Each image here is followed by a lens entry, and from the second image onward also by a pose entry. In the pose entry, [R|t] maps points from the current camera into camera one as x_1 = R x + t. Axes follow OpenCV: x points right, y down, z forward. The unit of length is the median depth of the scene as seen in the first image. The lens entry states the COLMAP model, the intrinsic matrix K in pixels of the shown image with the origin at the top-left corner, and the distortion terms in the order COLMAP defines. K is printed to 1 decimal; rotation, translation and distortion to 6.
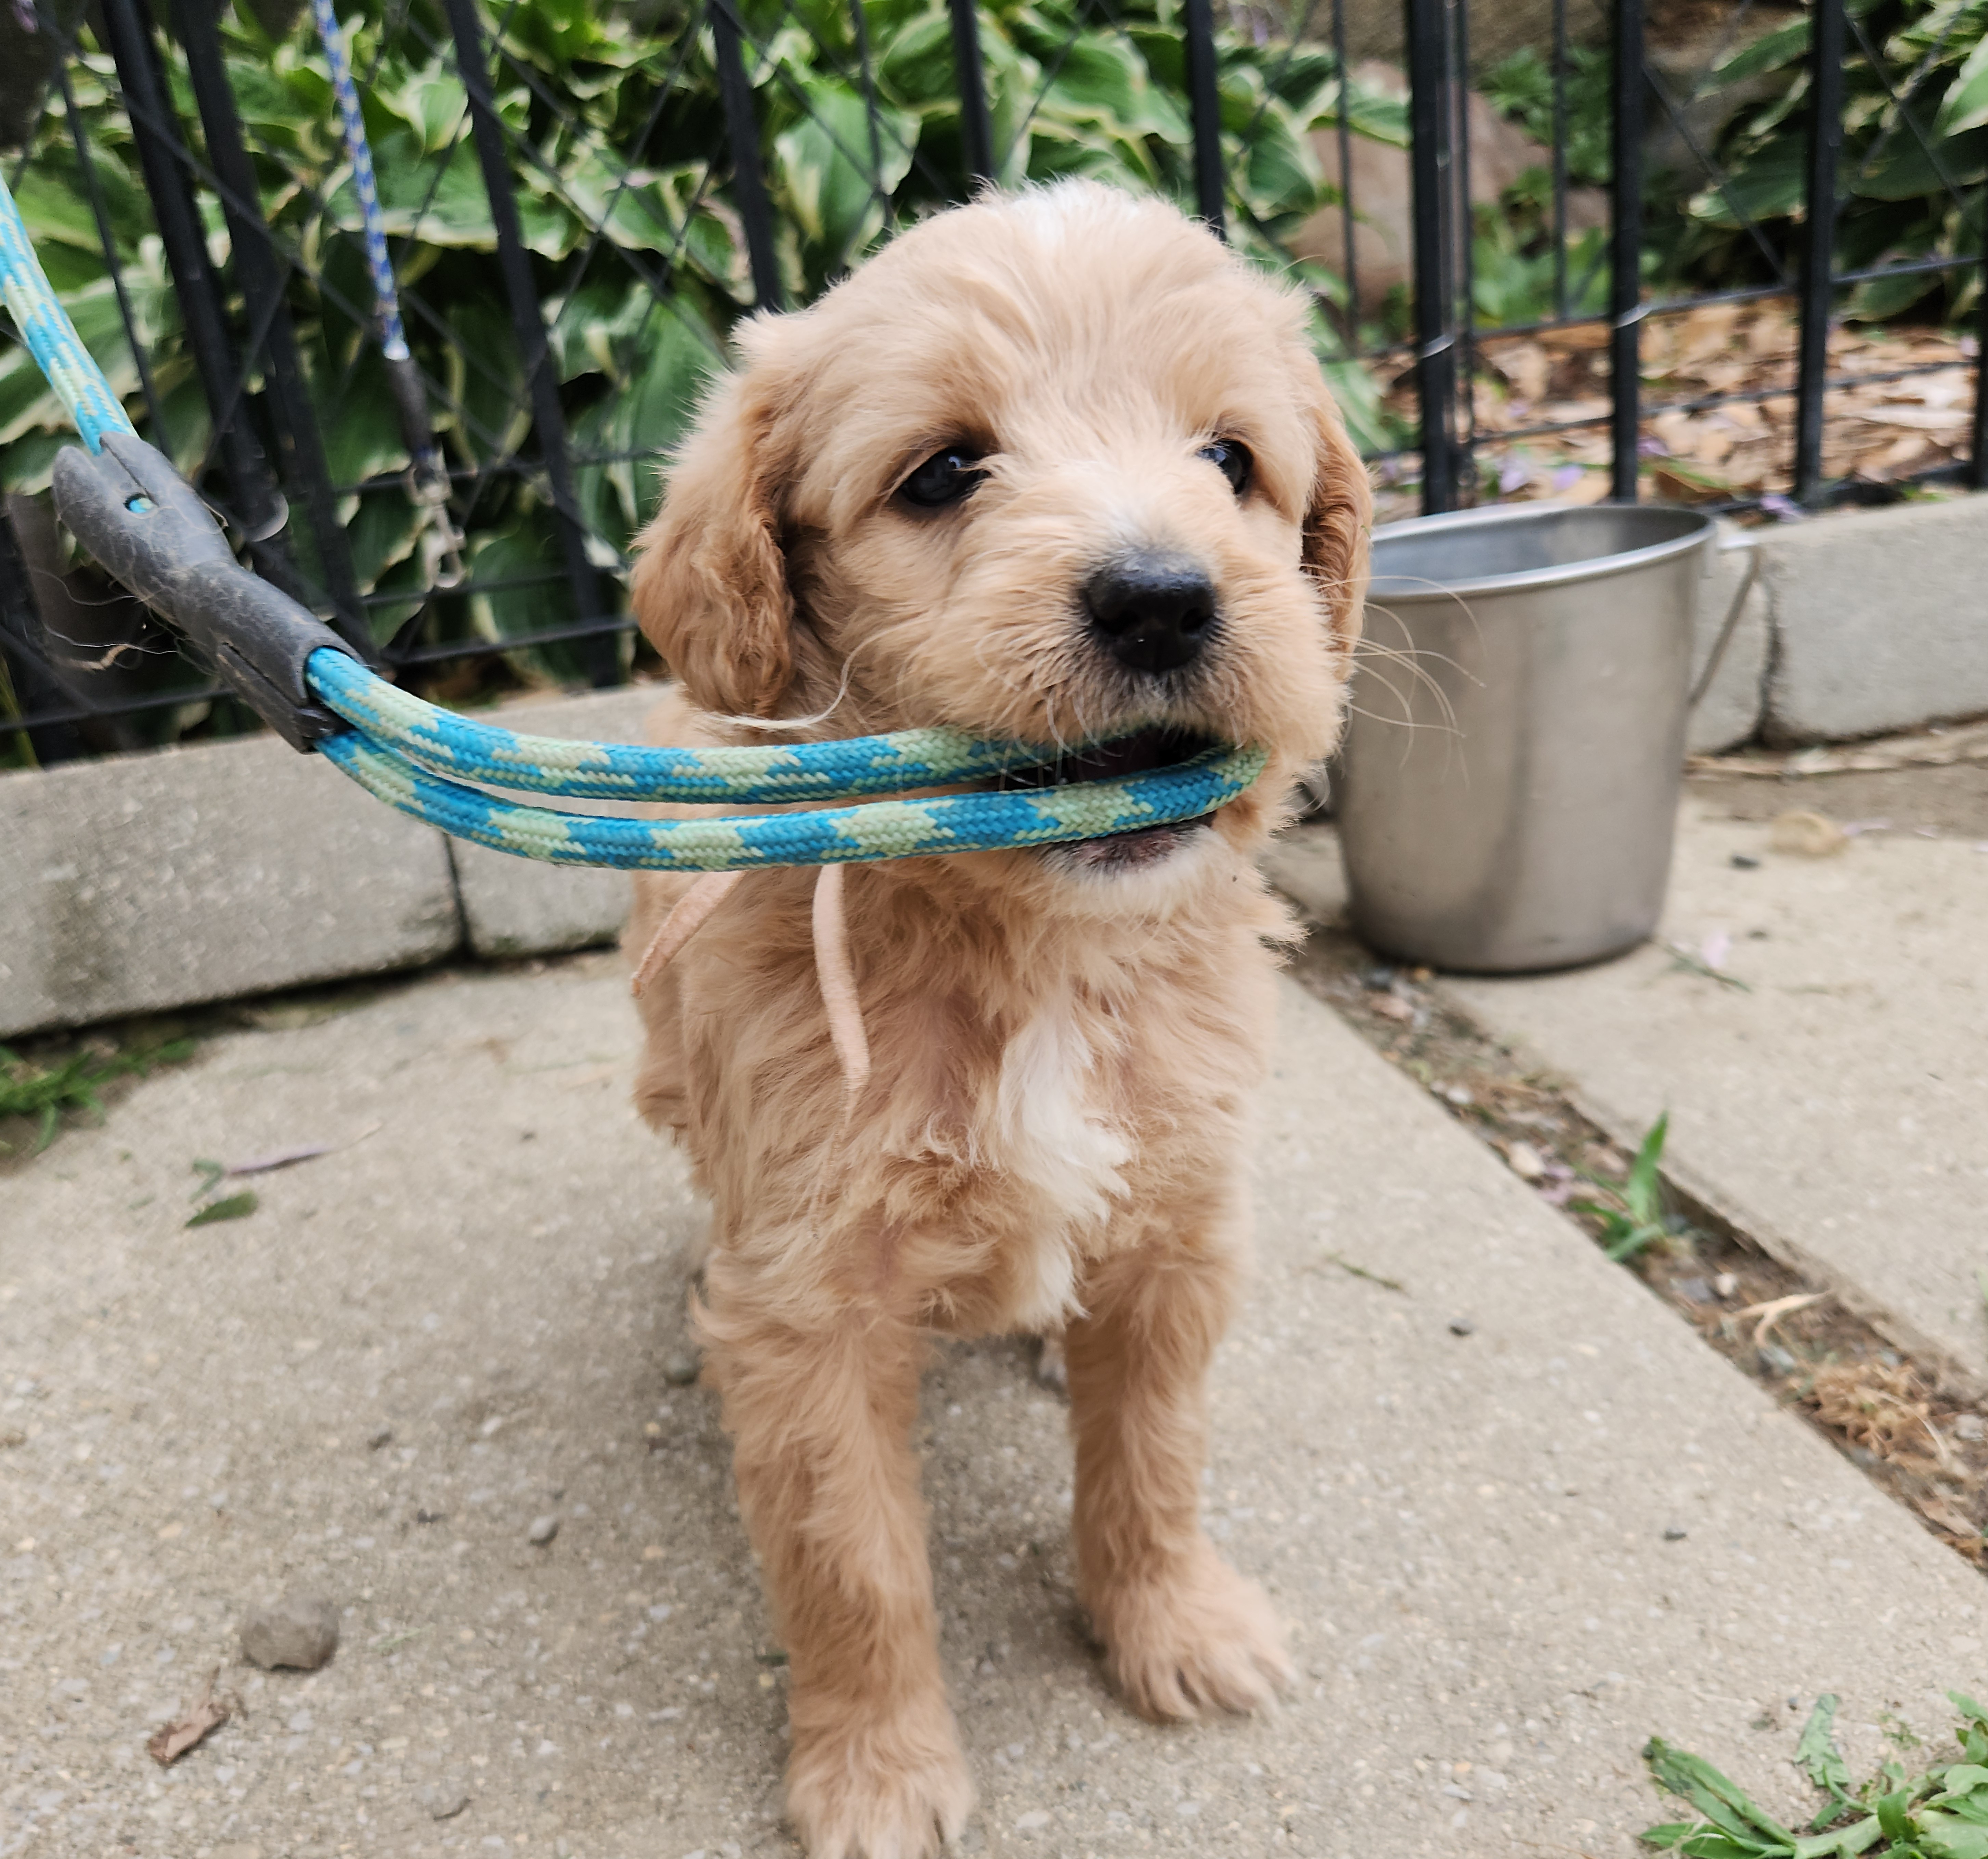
lens RADIAL K [[1729.4, 0, 994.0], [0, 1729.4, 929.5], [0, 0, 1]] dist [0.035328, -0.006613]
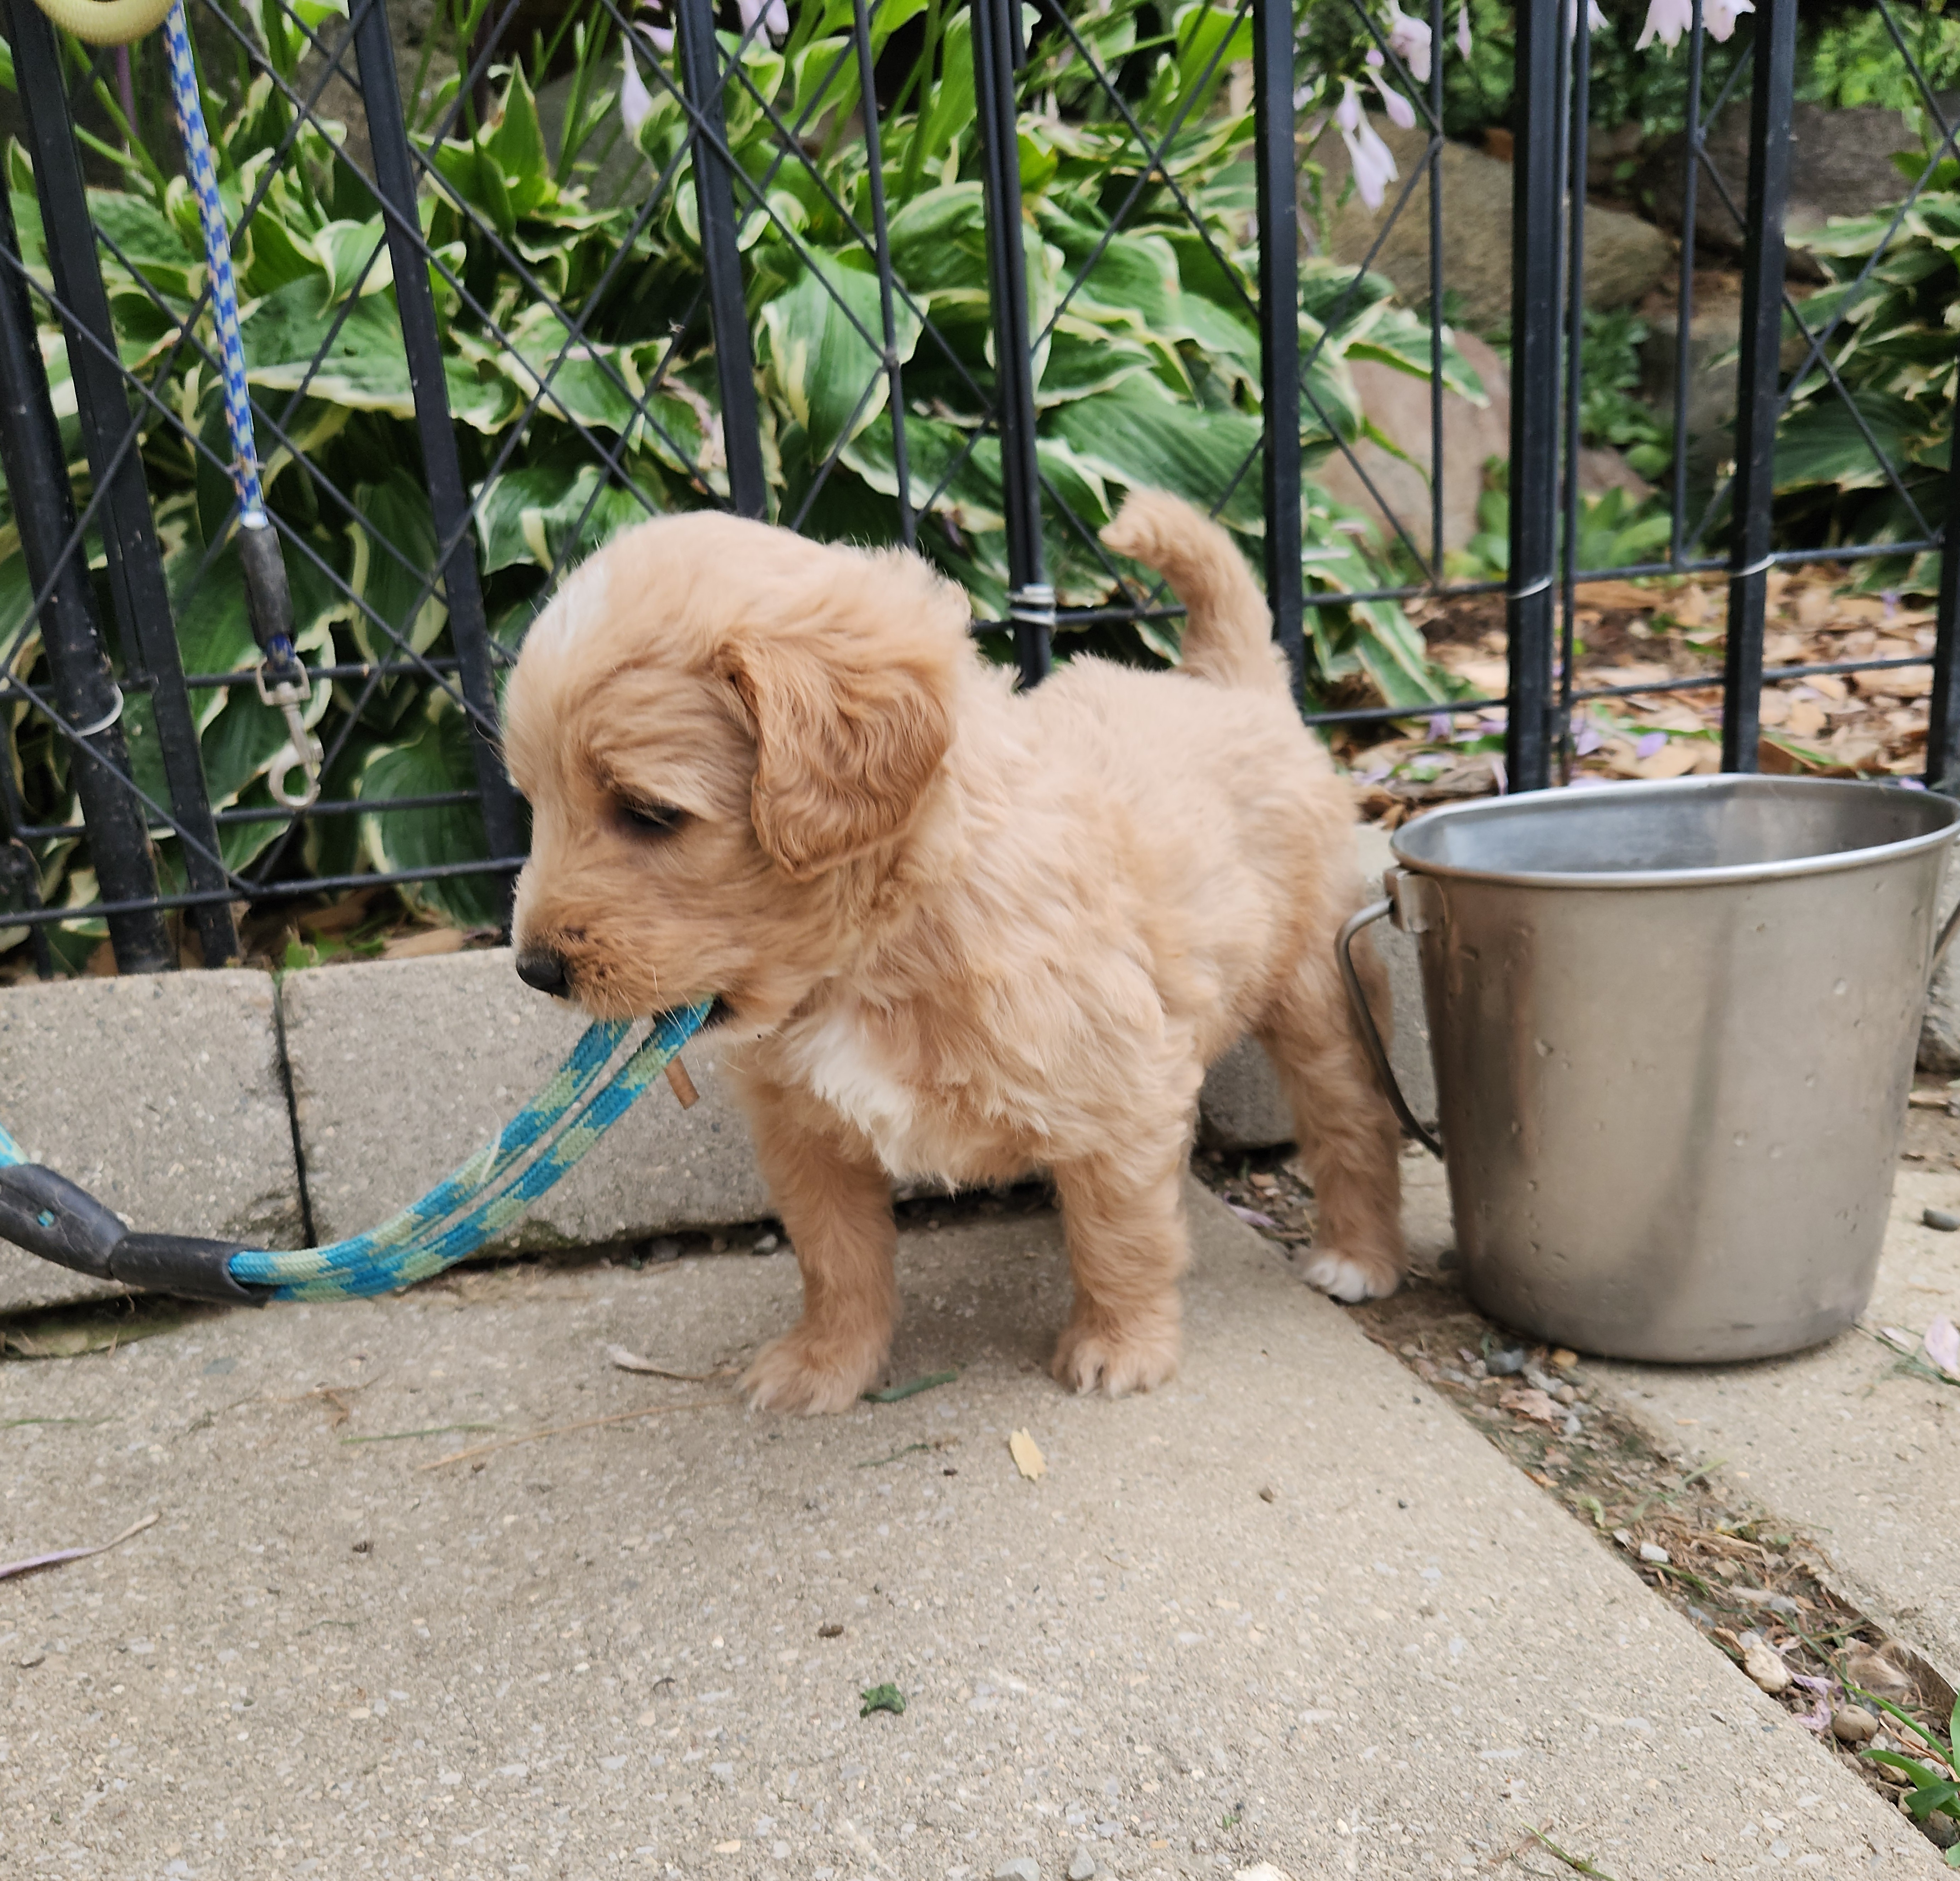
lens RADIAL K [[1409.0, 0, 980.0], [0, 1409.0, 940.5], [0, 0, 1]] dist [0.052860, 0.000625]
pose [[0.995094, 0.038246, 0.091239, -0.068024], [-0.028725, 0.994217, -0.103477, -0.074583], [-0.094669, 0.100348, 0.990438, 0.319401]]
